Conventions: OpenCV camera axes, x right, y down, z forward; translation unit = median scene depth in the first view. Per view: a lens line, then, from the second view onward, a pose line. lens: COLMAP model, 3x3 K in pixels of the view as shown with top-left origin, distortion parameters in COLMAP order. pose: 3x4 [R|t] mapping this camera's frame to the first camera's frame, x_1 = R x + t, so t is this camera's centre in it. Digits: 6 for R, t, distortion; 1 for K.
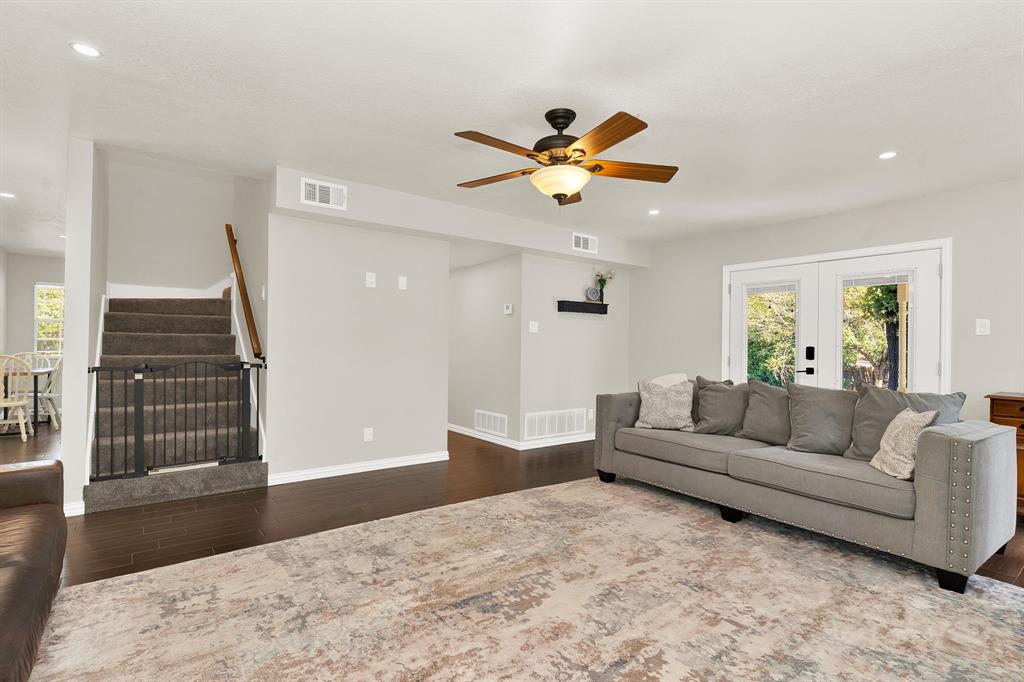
lens RADIAL K [[490.9, 0, 509.4], [0, 490.9, 344.3], [0, 0, 1]] dist [0.000501, -0.000262]
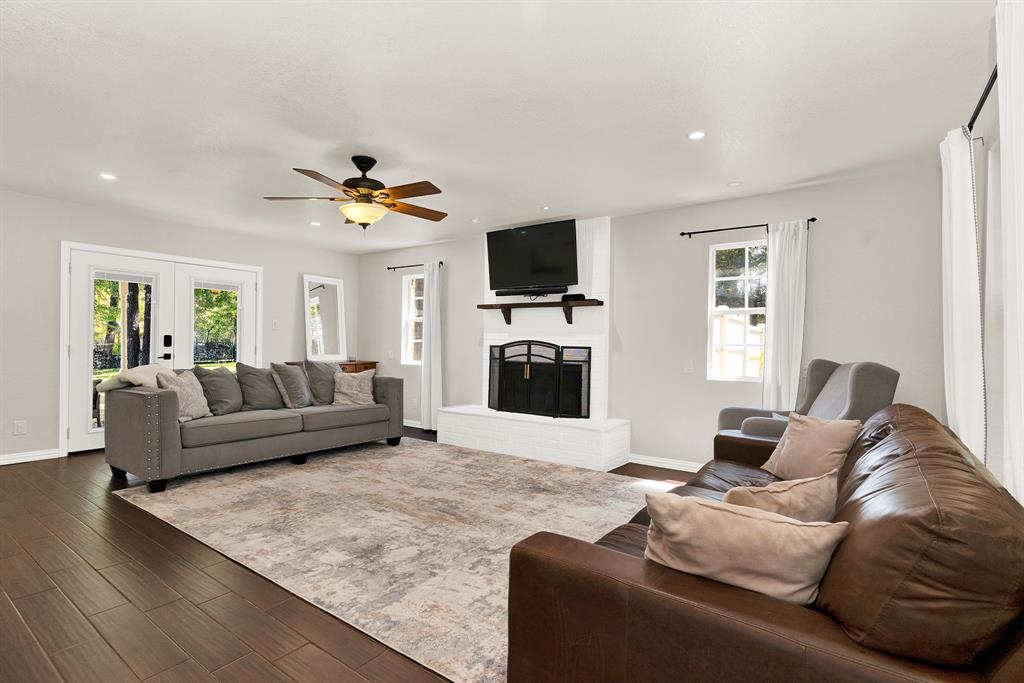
lens RADIAL K [[490.9, 0, 509.4], [0, 490.9, 344.8], [0, 0, 1]] dist [0.000501, -0.000262]
pose [[-0.277362, -0.021534, 0.960524, -1.241621], [-0.021609, 0.999636, 0.016171, -0.014989], [-0.960523, -0.016270, -0.277726, 0.984443]]
